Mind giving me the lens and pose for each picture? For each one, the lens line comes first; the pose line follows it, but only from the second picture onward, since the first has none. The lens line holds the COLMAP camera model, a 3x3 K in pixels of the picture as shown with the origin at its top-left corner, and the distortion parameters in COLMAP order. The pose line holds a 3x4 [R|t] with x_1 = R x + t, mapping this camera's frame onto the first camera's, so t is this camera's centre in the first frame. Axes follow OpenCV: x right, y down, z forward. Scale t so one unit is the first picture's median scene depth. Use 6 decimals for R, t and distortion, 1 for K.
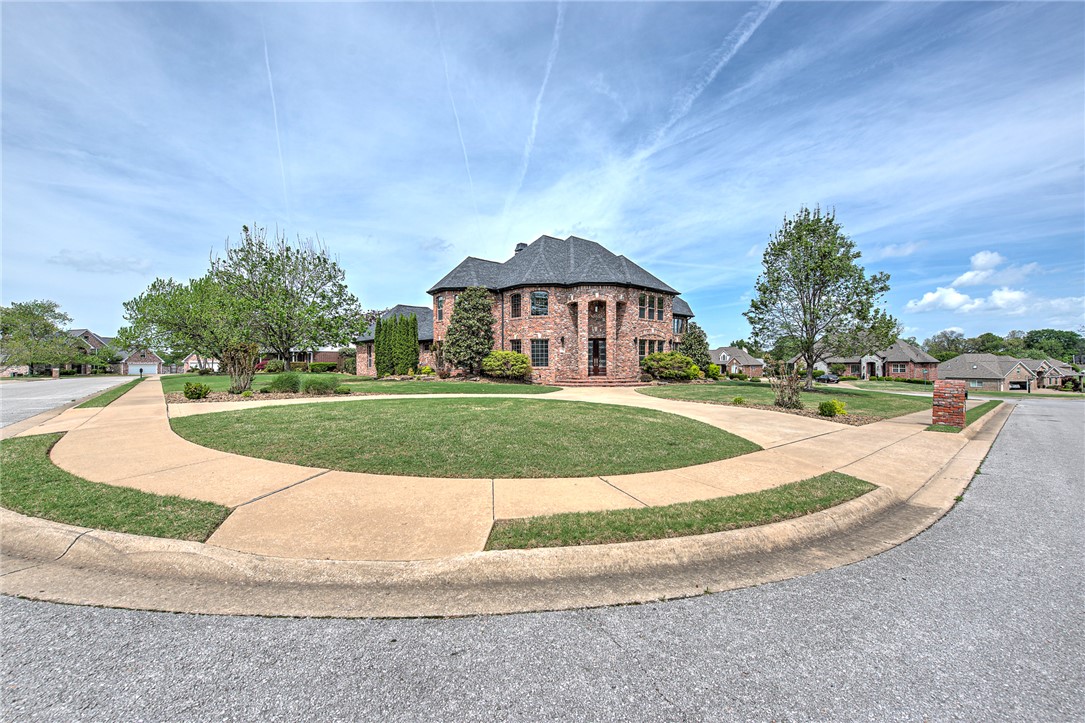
lens RADIAL K [[406.0, 0, 542.5], [0, 406.0, 361.5], [0, 0, 1]] dist [0.063774, 0.000017]
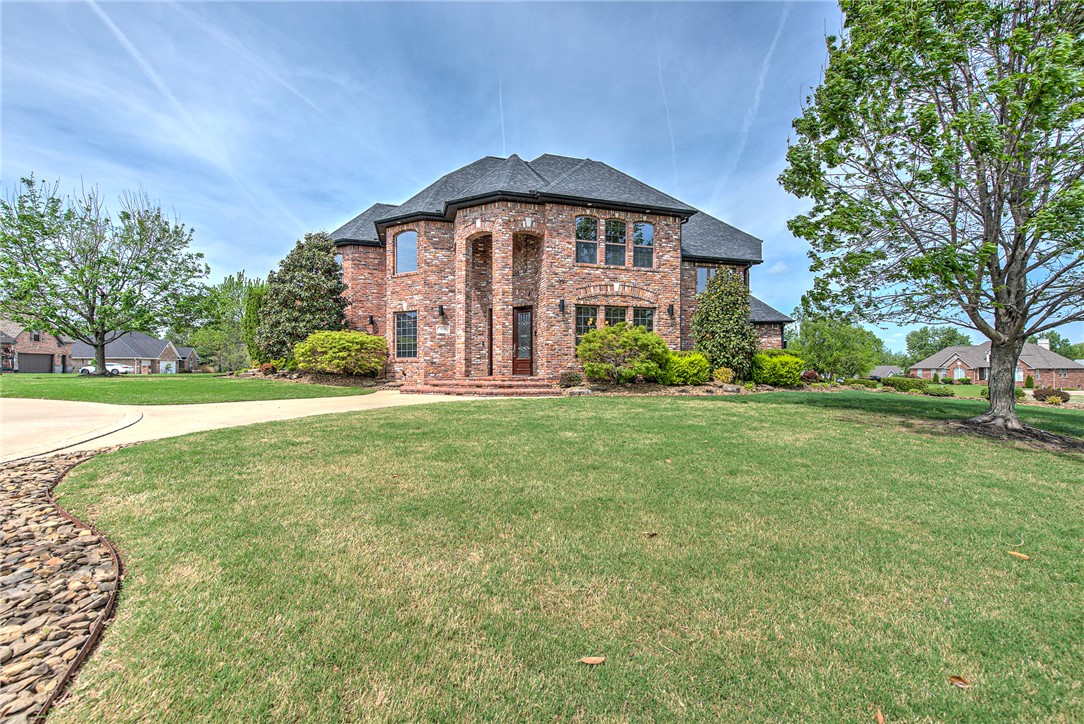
lens RADIAL K [[437.4, 0, 542.0], [0, 437.4, 362.0], [0, 0, 1]] dist [0.081942, 0.000032]
pose [[0.894769, -0.003450, -0.446515, 0.457762], [-0.009903, 0.999571, -0.027568, 0.034420], [0.446419, 0.029089, 0.894351, 0.507701]]
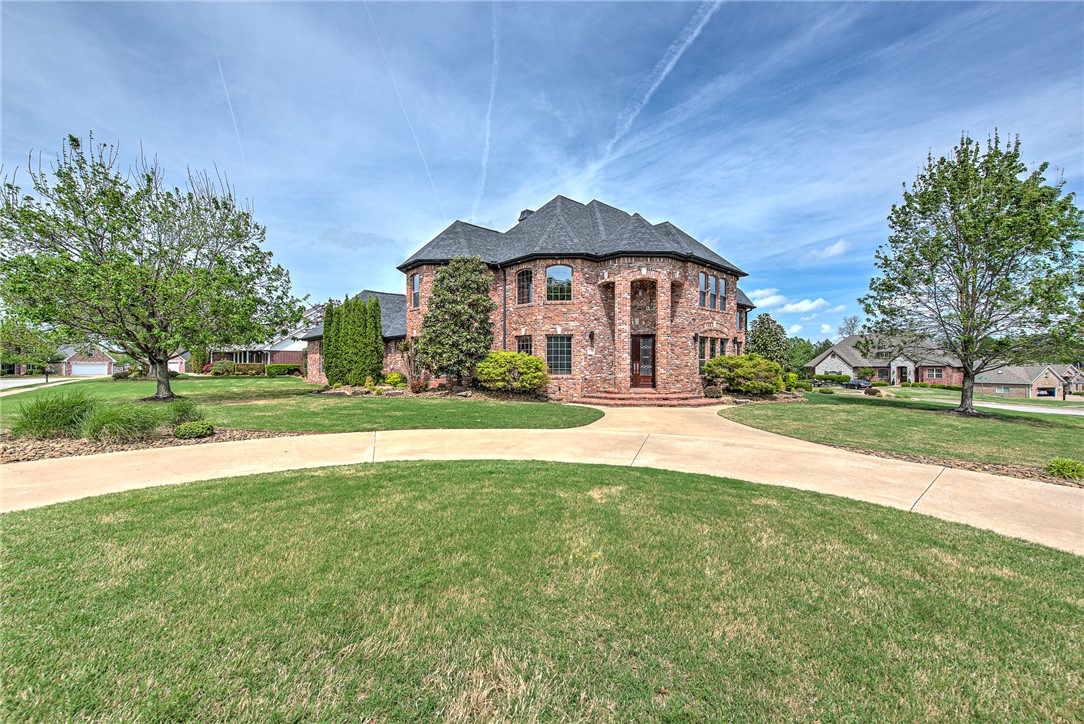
lens RADIAL K [[405.7, 0, 542.0], [0, 405.7, 362.0], [0, 0, 1]] dist [0.063774, 0.000017]
pose [[0.999696, 0.005629, 0.024001, -0.051902], [-0.005615, 0.999984, -0.000647, -0.008449], [-0.024004, 0.000512, 0.999712, 0.309327]]
